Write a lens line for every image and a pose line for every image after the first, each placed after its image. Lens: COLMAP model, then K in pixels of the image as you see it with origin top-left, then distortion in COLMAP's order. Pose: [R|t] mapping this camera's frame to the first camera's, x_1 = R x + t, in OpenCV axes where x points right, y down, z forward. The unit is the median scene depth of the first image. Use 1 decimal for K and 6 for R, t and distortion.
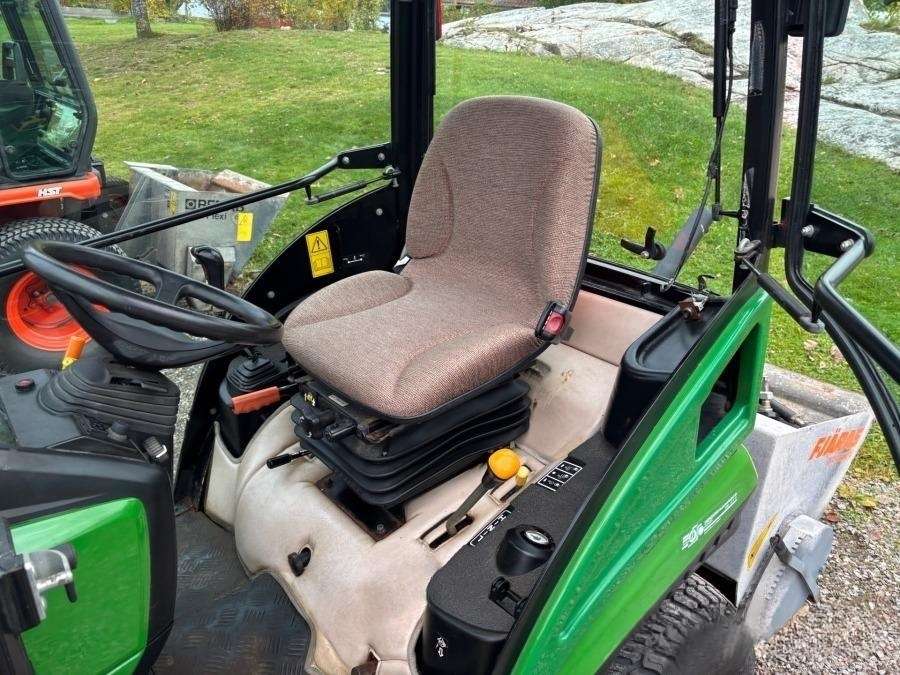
lens RADIAL K [[680.7, 0, 441.5], [0, 680.7, 343.1], [0, 0, 1]] dist [0.047208, -0.061403]
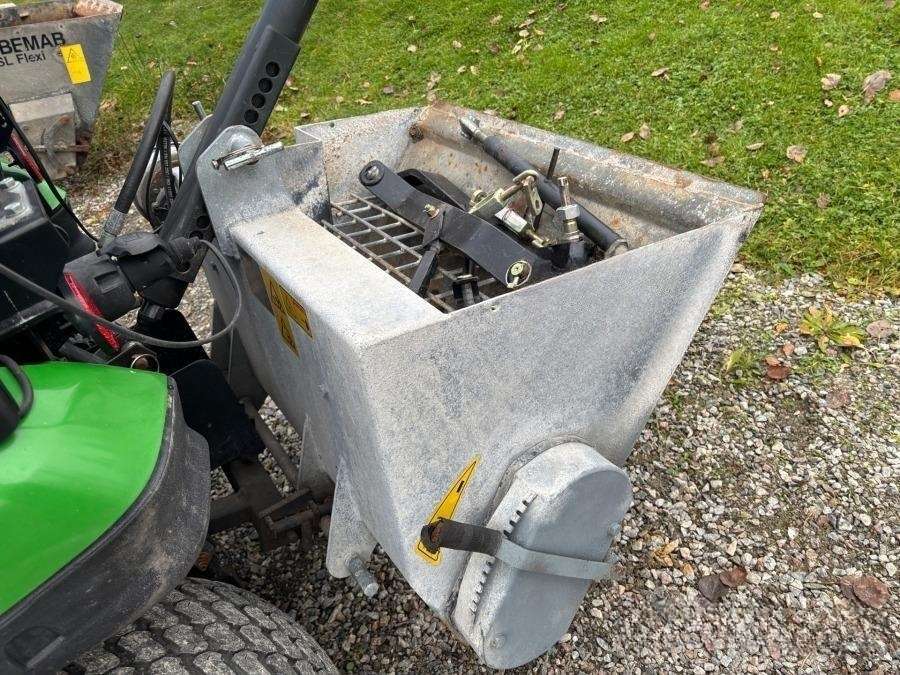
lens RADIAL K [[679.6, 0, 442.8], [0, 679.6, 335.6], [0, 0, 1]] dist [0.045480, -0.045985]
pose [[0.972168, -0.123426, -0.199135, 0.454170], [0.171089, 0.954684, 0.243529, 0.018732], [0.160053, -0.270821, 0.949231, 0.412893]]
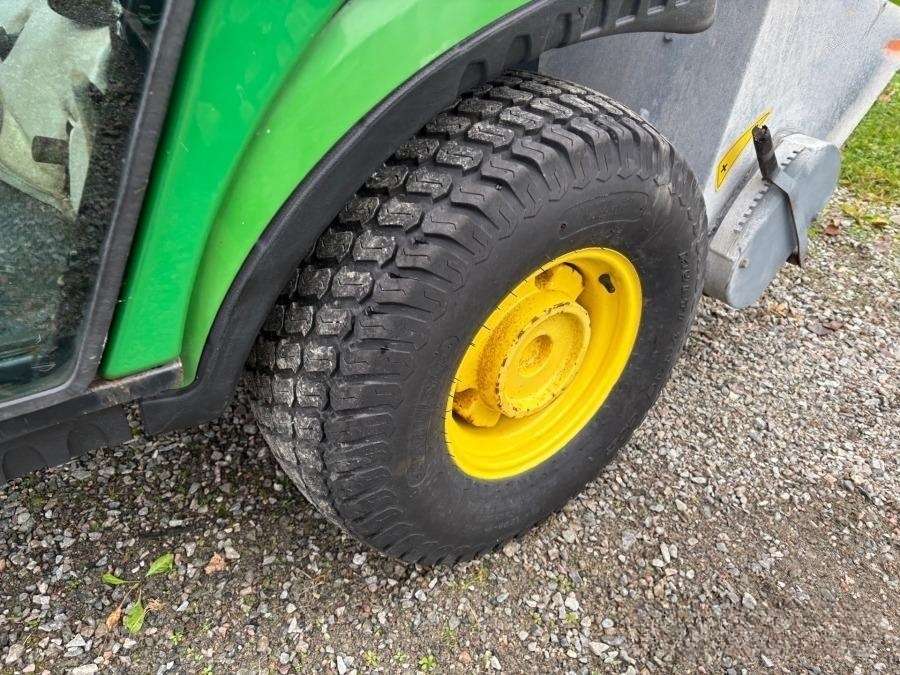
lens RADIAL K [[692.1, 0, 444.5], [0, 692.1, 339.0], [0, 0, 1]] dist [0.010549, 0.006524]
pose [[0.998196, 0.058144, 0.014965, 0.126866], [-0.059961, 0.978116, 0.199231, 0.275292], [-0.003054, -0.199769, 0.979838, 0.204444]]
